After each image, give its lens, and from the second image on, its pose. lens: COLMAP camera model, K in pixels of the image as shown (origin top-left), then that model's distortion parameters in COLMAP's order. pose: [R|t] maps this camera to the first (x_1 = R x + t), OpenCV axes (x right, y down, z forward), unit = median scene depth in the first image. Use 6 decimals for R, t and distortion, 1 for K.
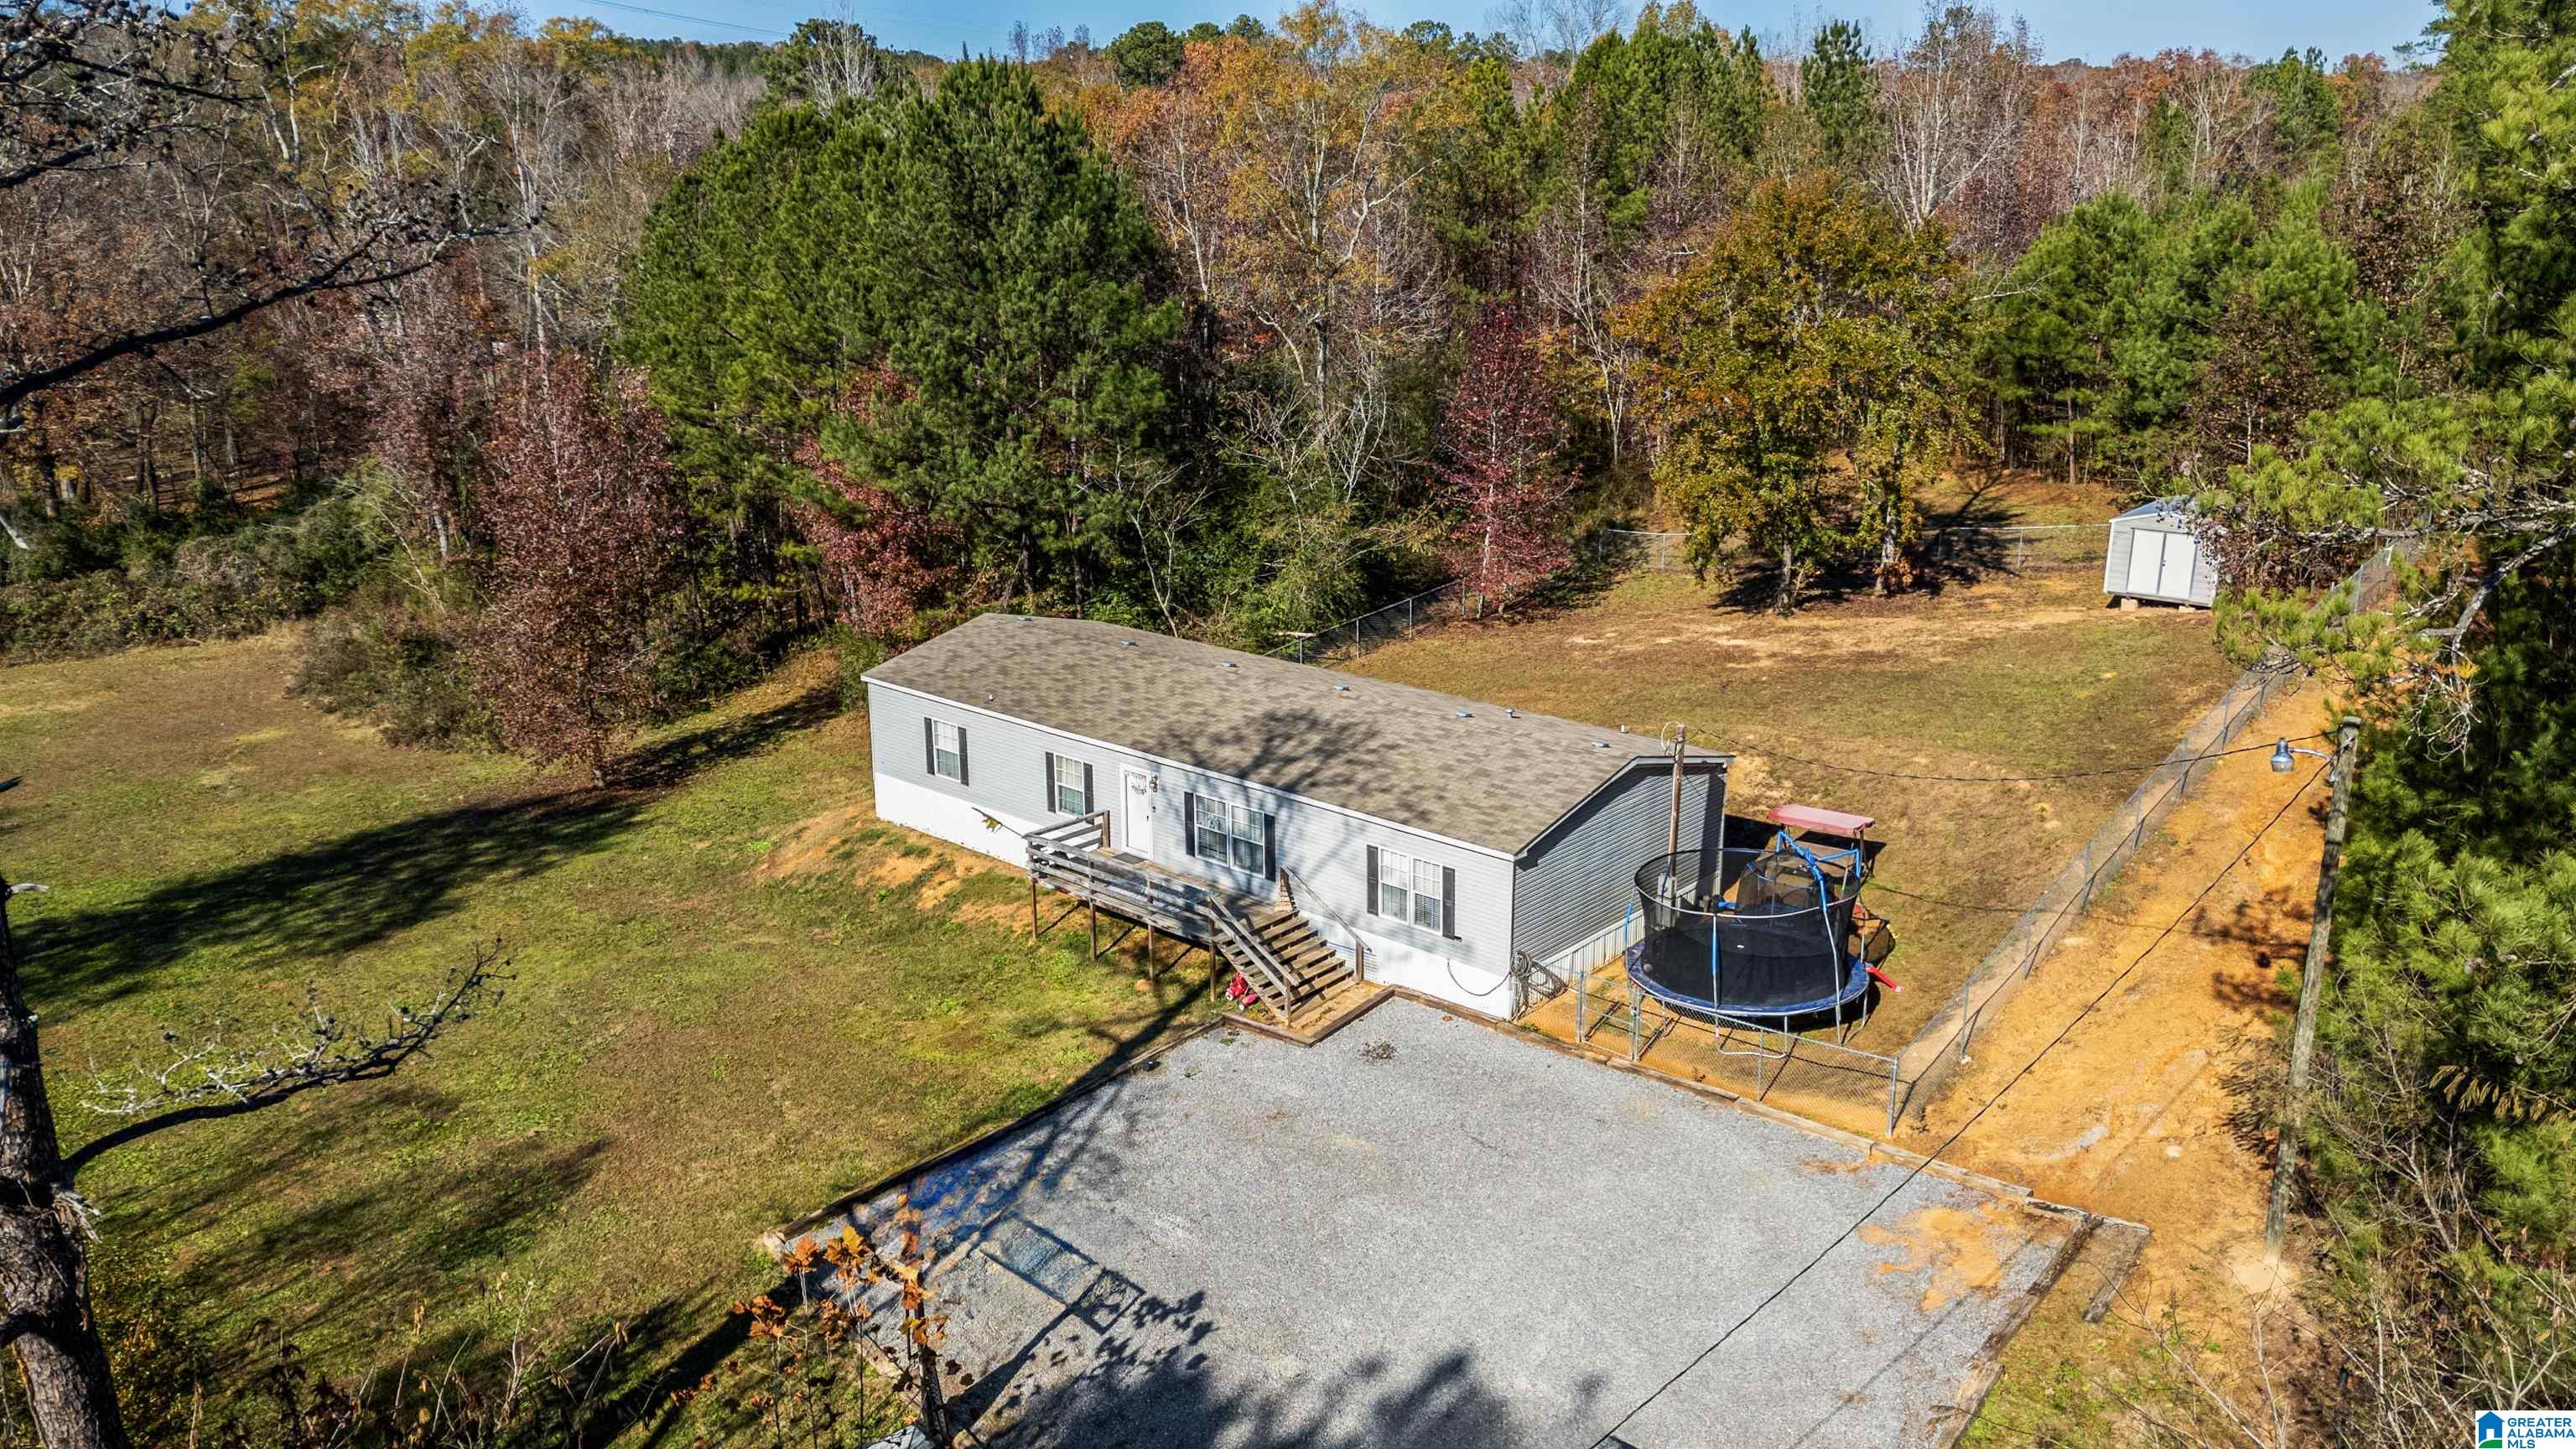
lens RADIAL K [[1851.9, 0, 1245.2], [0, 1851.9, 685.6], [0, 0, 1]] dist [0.058668, -0.046967]
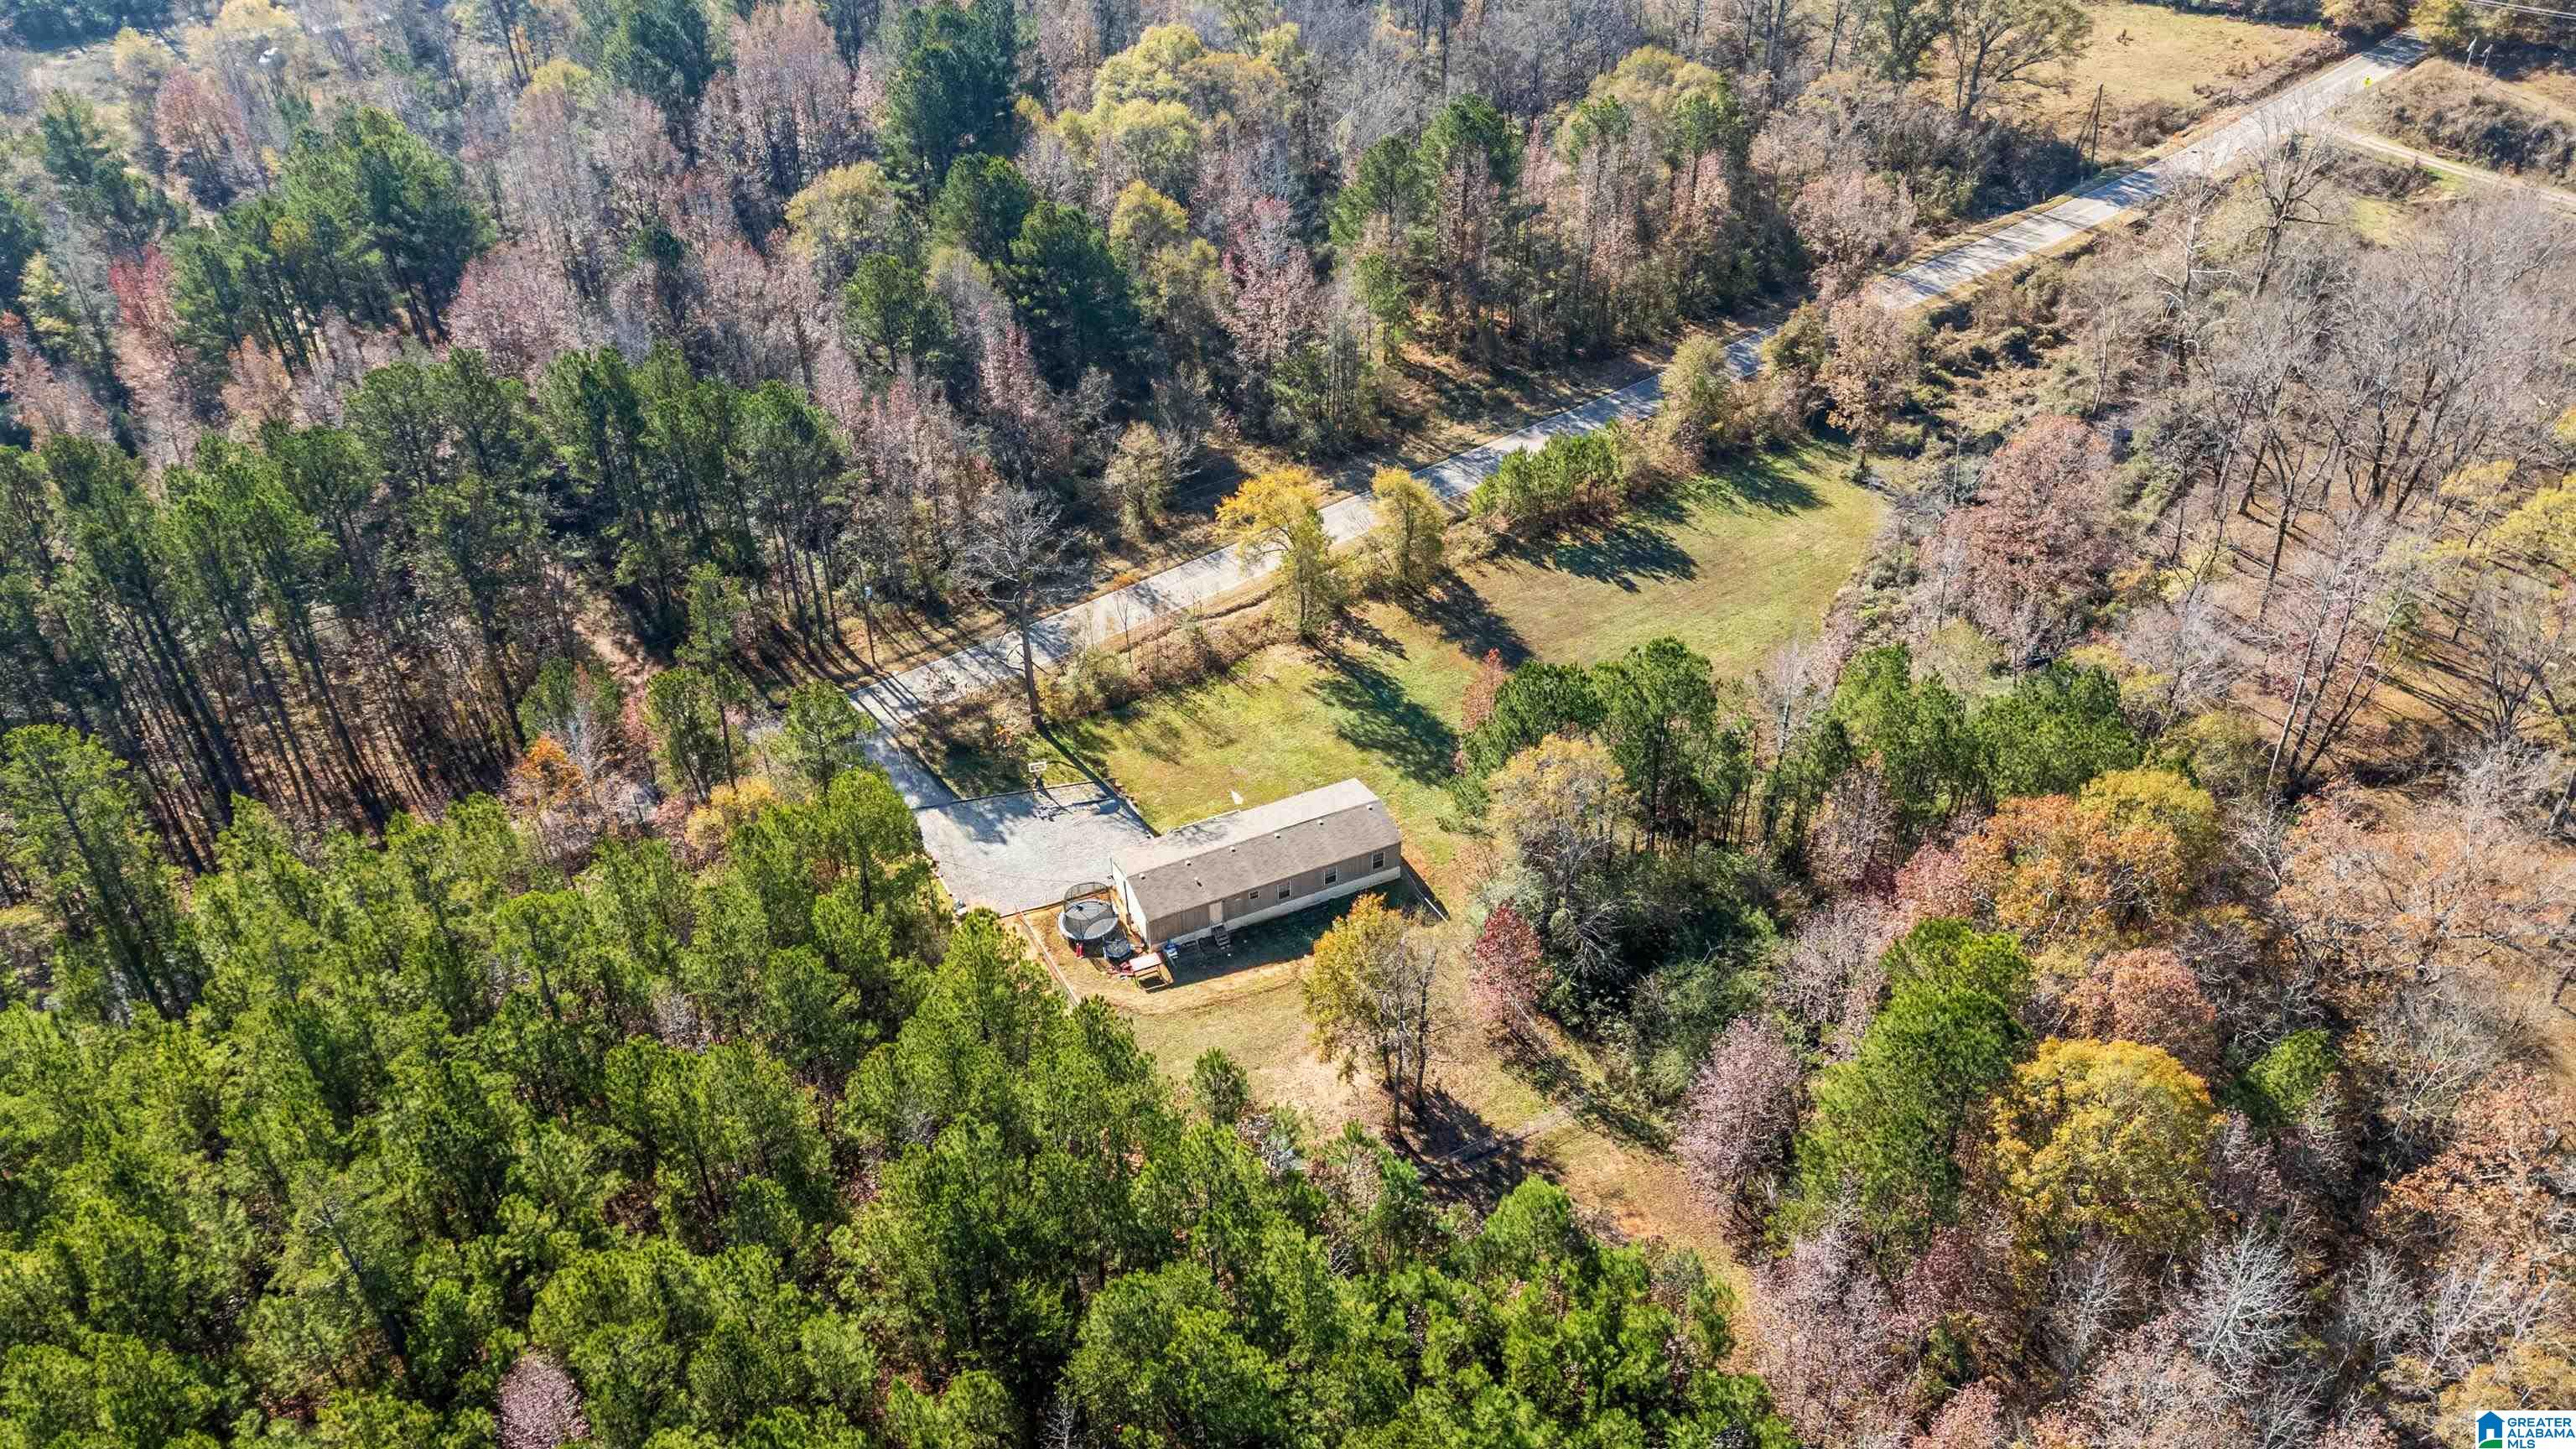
lens RADIAL K [[1851.9, 0, 1263.8], [0, 1851.9, 723.7], [0, 0, 1]] dist [0.058668, -0.046967]
pose [[-0.413777, 0.570244, -0.709655, 1.985157], [-0.207020, 0.700157, 0.683318, -2.157248], [0.886528, 0.429654, -0.171657, 1.373206]]
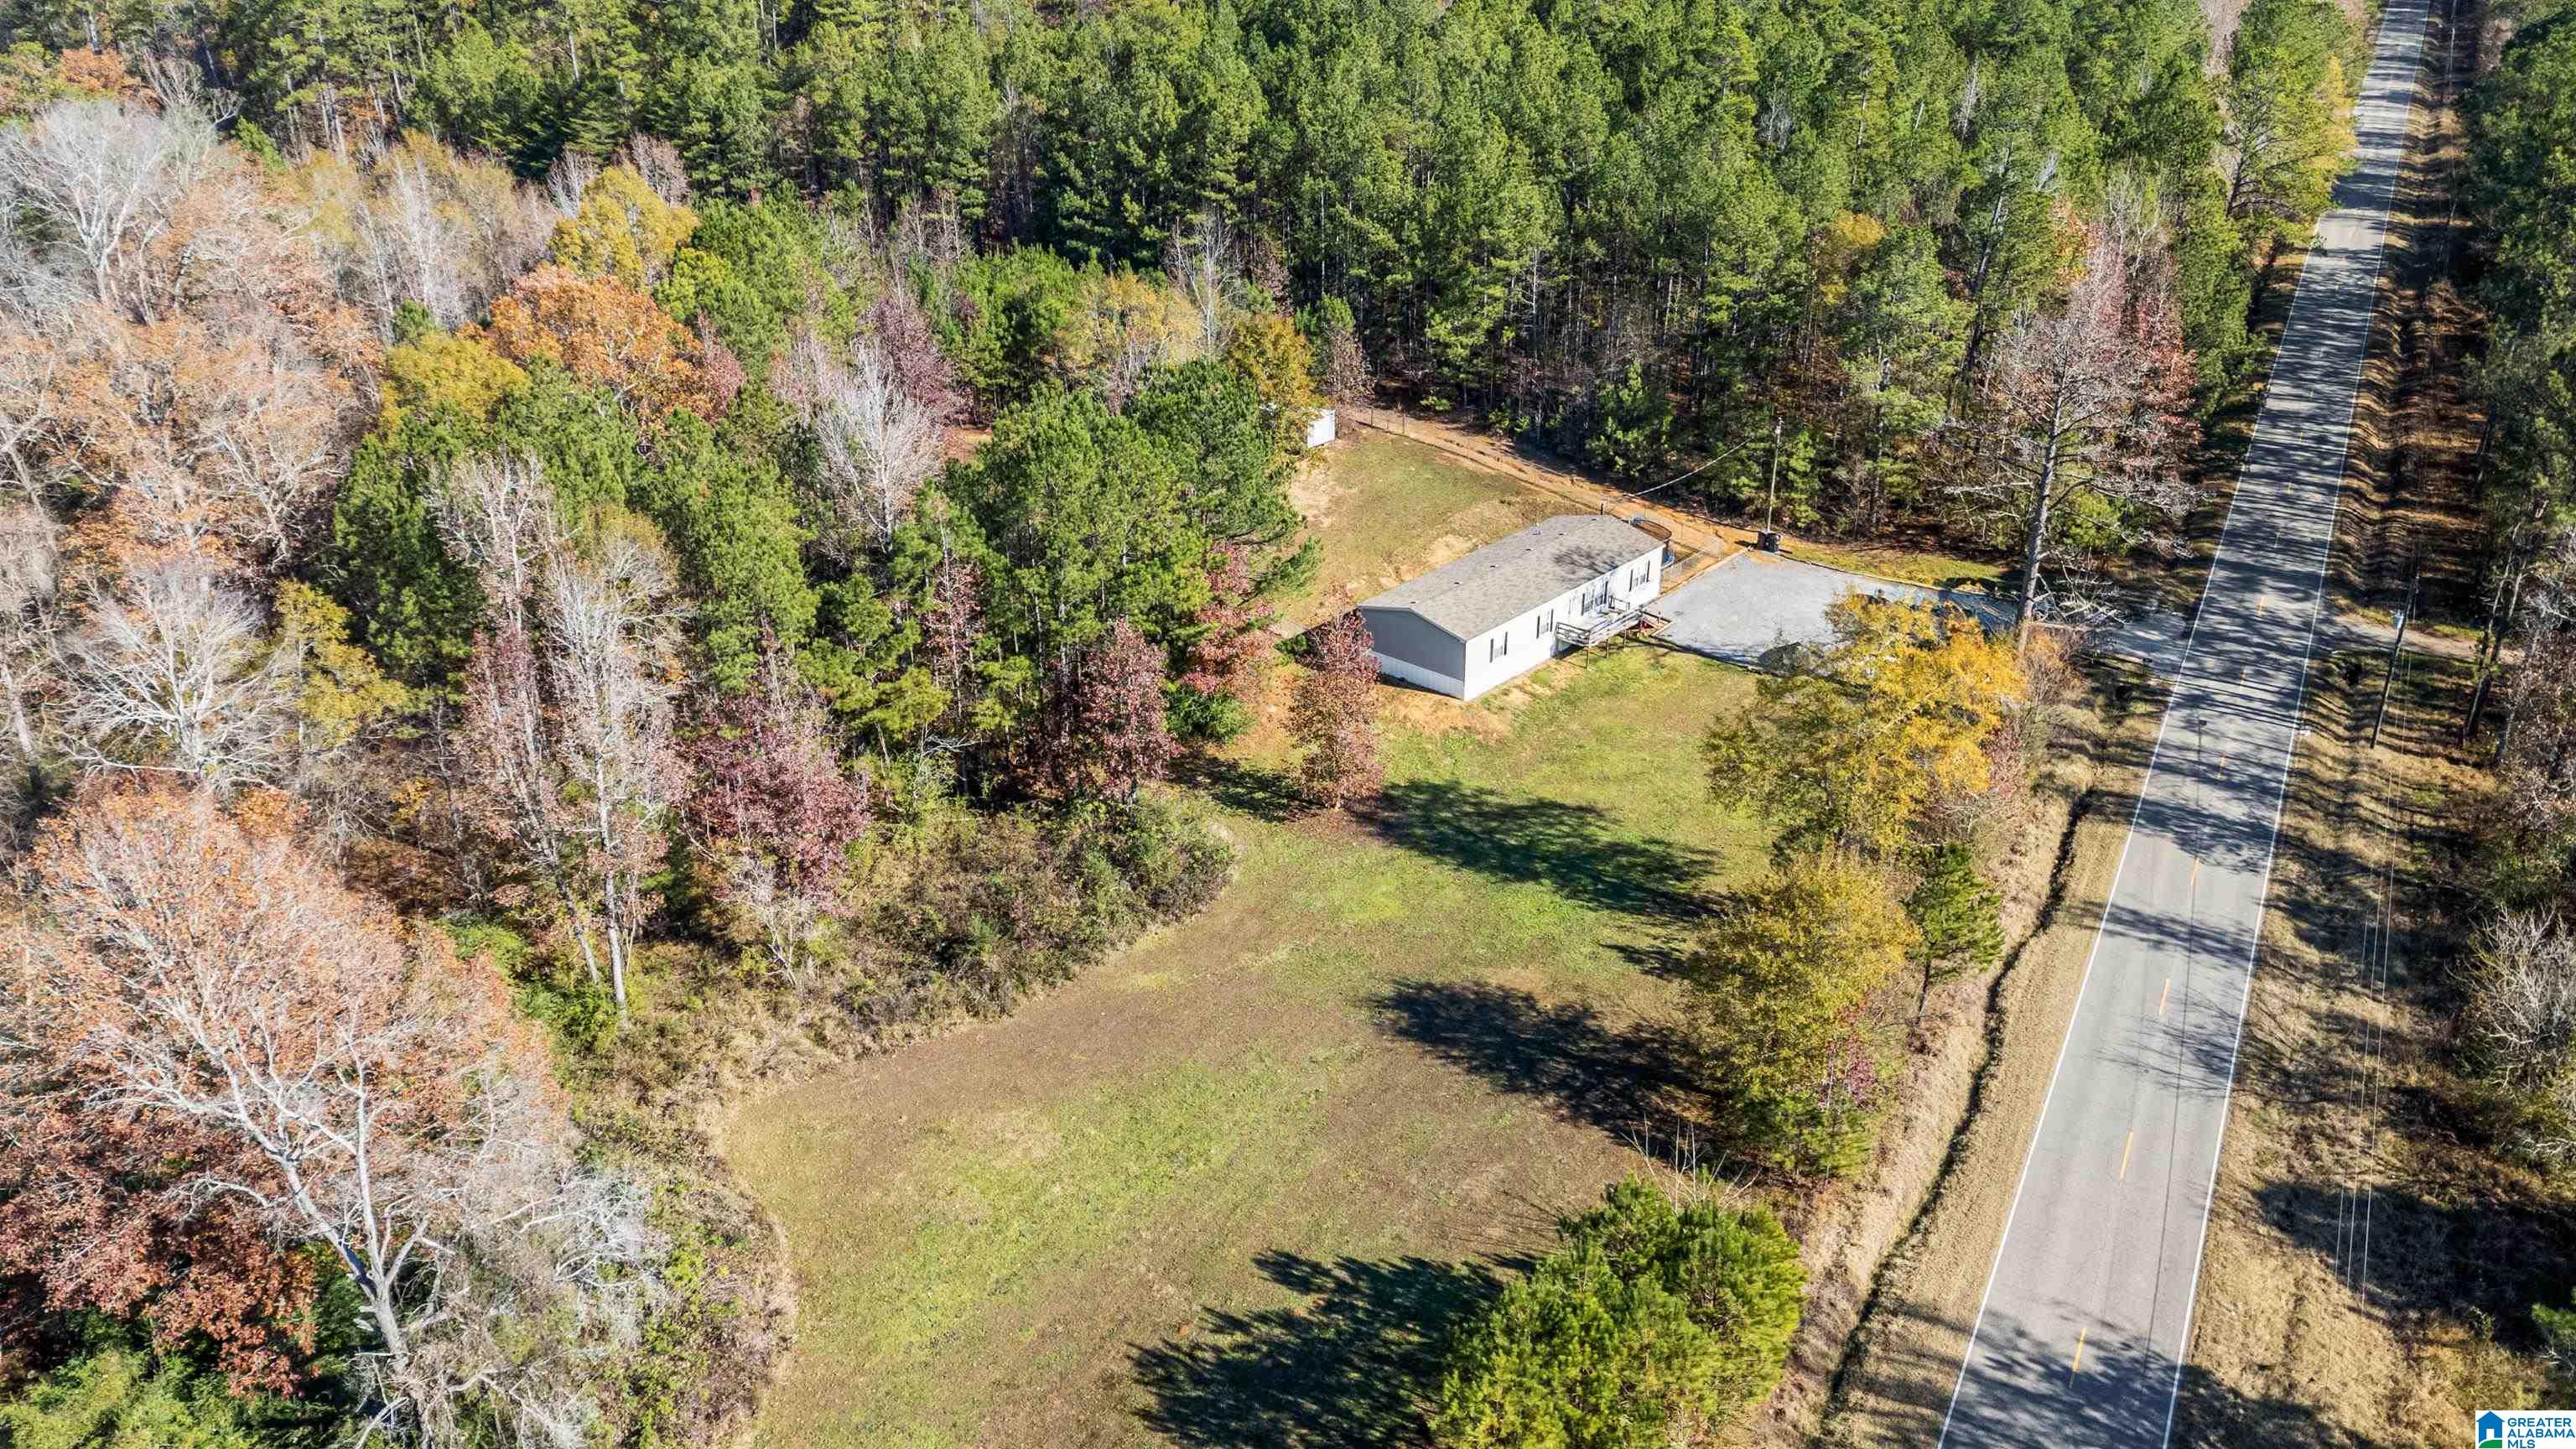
lens RADIAL K [[1851.9, 0, 1275.0], [0, 1851.9, 766.4], [0, 0, 1]] dist [0.058668, -0.046967]
pose [[0.004189, -0.449362, 0.893340, -2.268555], [0.269302, 0.860850, 0.431756, -0.899714], [-0.963047, 0.238770, 0.124620, 0.998268]]
